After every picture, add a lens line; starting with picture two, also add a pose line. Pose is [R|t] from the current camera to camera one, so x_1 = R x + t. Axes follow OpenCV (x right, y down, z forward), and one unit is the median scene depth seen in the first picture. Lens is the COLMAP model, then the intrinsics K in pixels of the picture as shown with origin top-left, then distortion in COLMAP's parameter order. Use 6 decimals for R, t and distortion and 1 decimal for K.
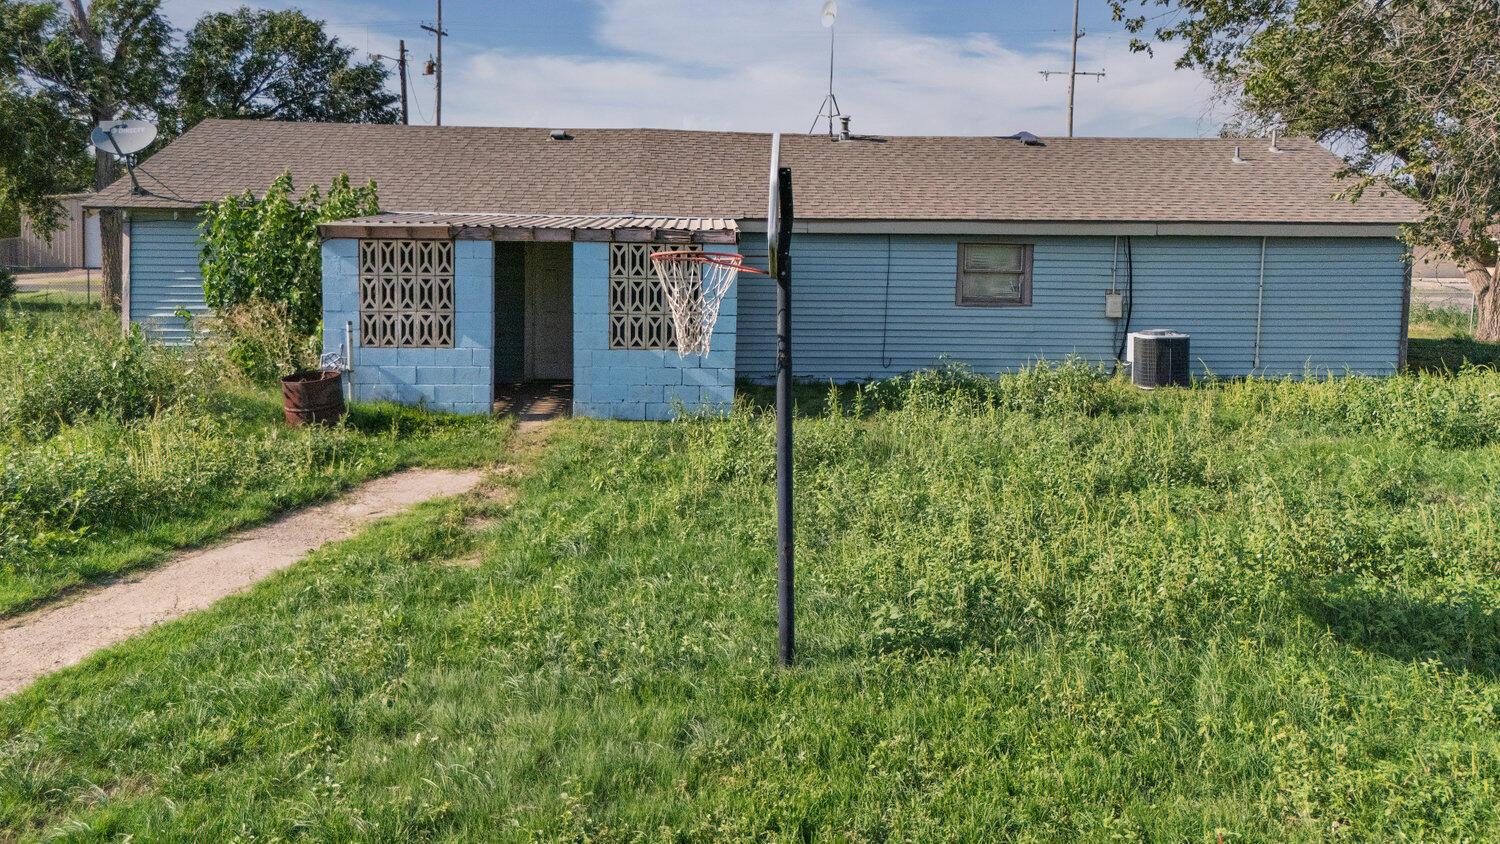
lens RADIAL K [[1118.8, 0, 749.3], [0, 1118.8, 394.0], [0, 0, 1]] dist [0.005406, 0.007795]
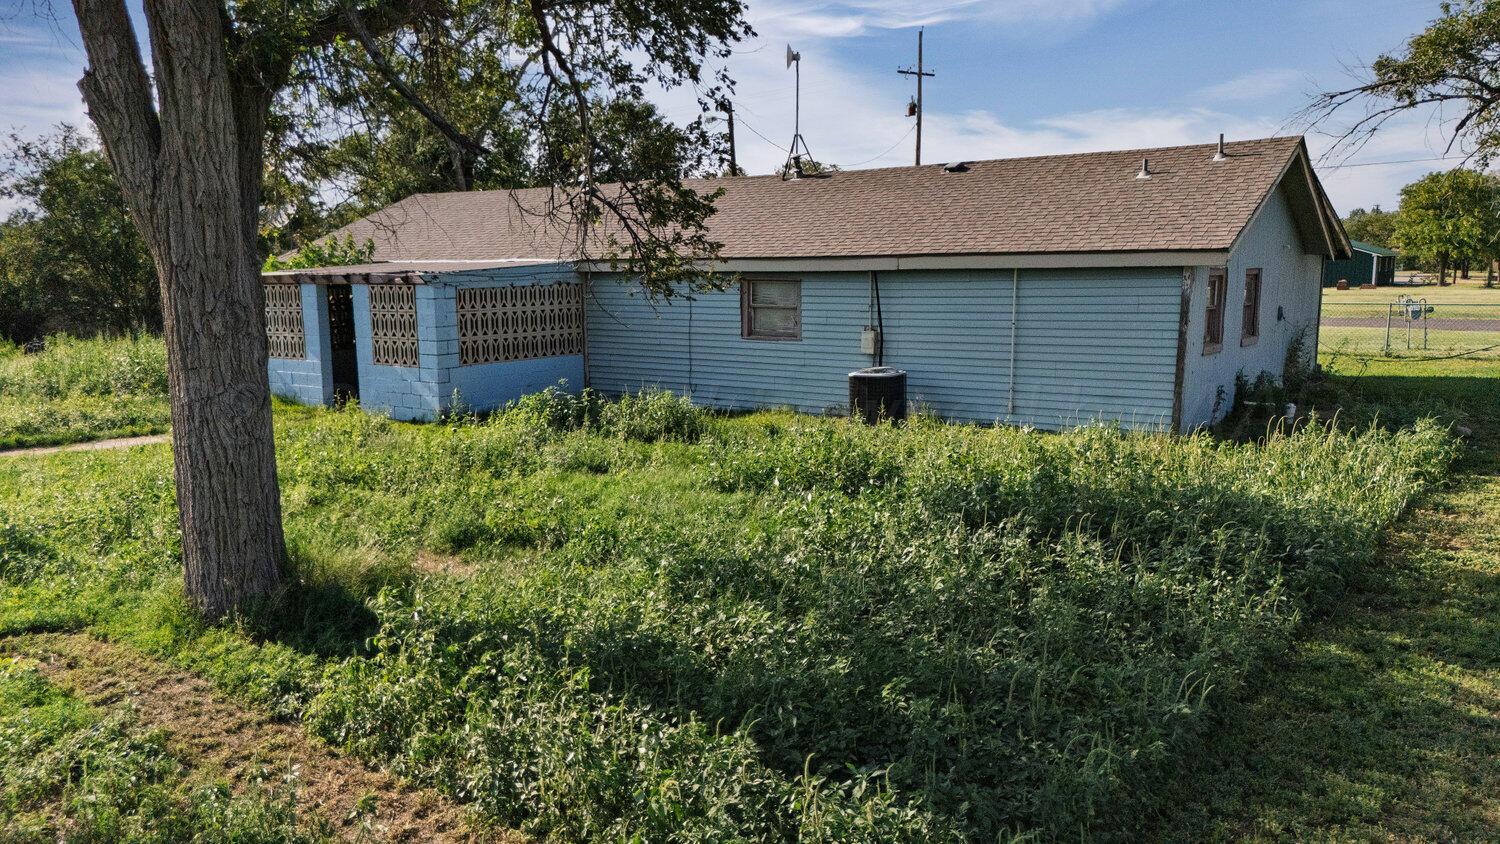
lens RADIAL K [[1116.4, 0, 750.0], [0, 1116.4, 422.0], [0, 0, 1]] dist [0.033147, -0.001887]
pose [[0.794043, 0.067313, -0.604123, 0.839477], [-0.064352, 0.997573, 0.026571, -0.028538], [0.604445, 0.017778, 0.796448, 0.162419]]
